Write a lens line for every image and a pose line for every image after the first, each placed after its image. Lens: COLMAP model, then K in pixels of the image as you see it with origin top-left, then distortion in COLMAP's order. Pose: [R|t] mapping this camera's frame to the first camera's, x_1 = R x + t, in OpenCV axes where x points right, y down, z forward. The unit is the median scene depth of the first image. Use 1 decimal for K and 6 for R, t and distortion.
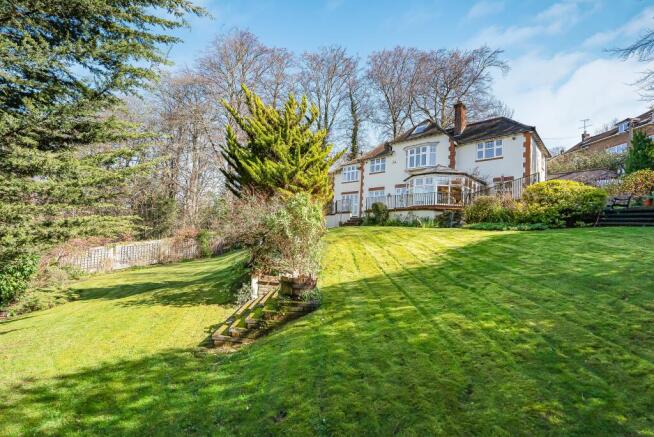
lens RADIAL K [[292.9, 0, 325.2], [0, 292.9, 218.2], [0, 0, 1]] dist [0.001059, 0.001088]
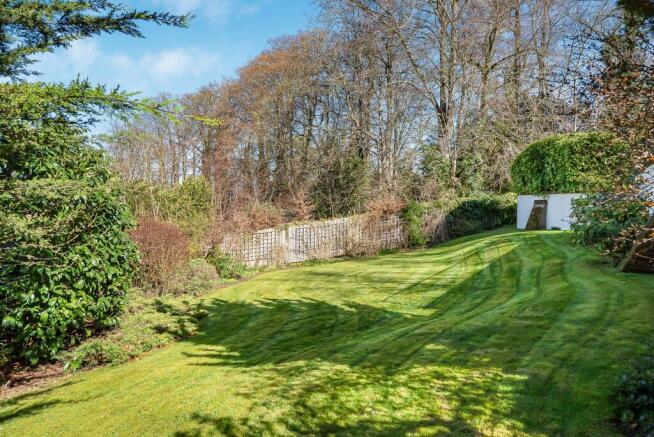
lens RADIAL K [[395.3, 0, 326.5], [0, 395.3, 220.4], [0, 0, 1]] dist [0.002501, 0.000174]
pose [[0.834736, -0.010353, -0.550553, -0.137048], [0.053025, 0.996688, 0.061653, 0.025776], [0.548091, -0.080657, 0.832521, 0.276752]]
